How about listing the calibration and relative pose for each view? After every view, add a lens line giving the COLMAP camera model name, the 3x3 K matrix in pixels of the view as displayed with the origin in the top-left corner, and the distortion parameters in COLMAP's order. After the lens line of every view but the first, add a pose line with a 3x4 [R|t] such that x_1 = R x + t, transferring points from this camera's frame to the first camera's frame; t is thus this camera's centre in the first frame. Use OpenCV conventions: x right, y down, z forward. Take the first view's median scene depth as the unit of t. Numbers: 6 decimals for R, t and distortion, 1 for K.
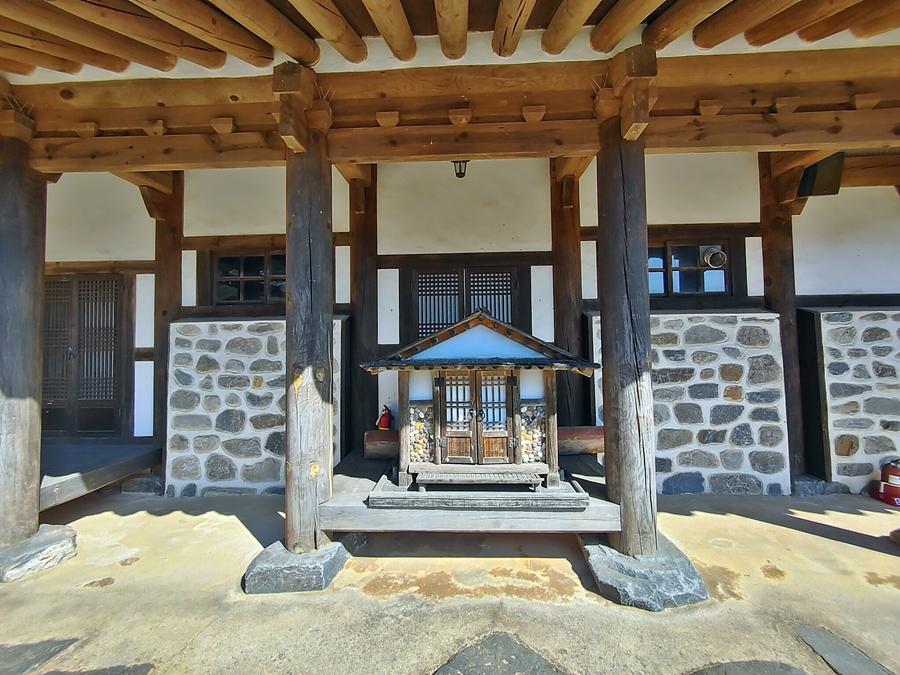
lens RADIAL K [[401.2, 0, 450.0], [0, 401.2, 337.5], [0, 0, 1]] dist [-0.000682, -0.000412]
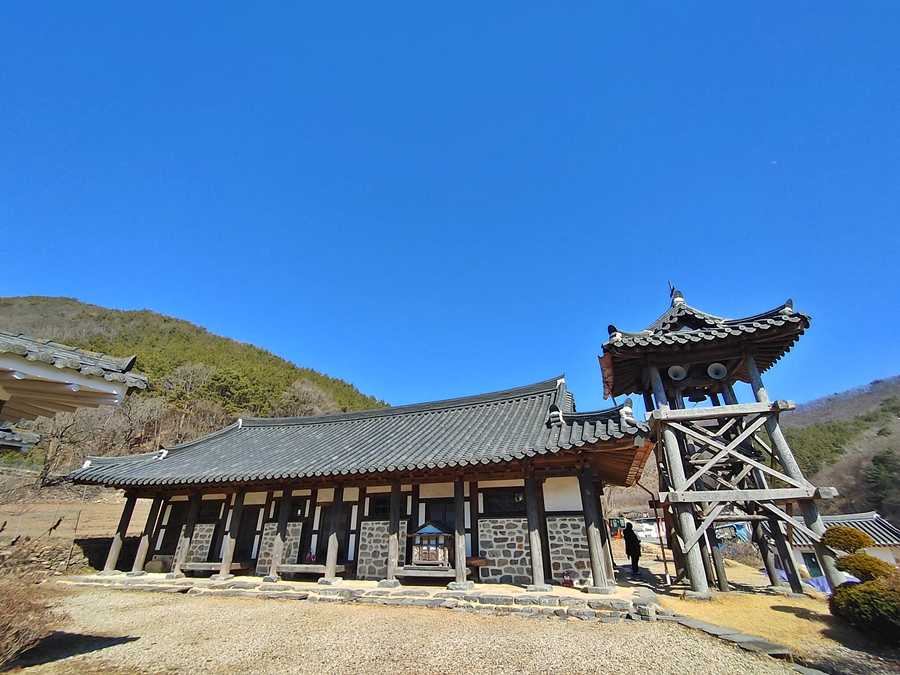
lens RADIAL K [[401.2, 0, 450.0], [0, 401.2, 337.5], [0, 0, 1]] dist [-0.000682, -0.000412]
pose [[0.950293, -0.131854, -0.282061, 1.276816], [0.005897, 0.913364, -0.407100, -0.079985], [0.311302, 0.385201, 0.868741, -2.510325]]
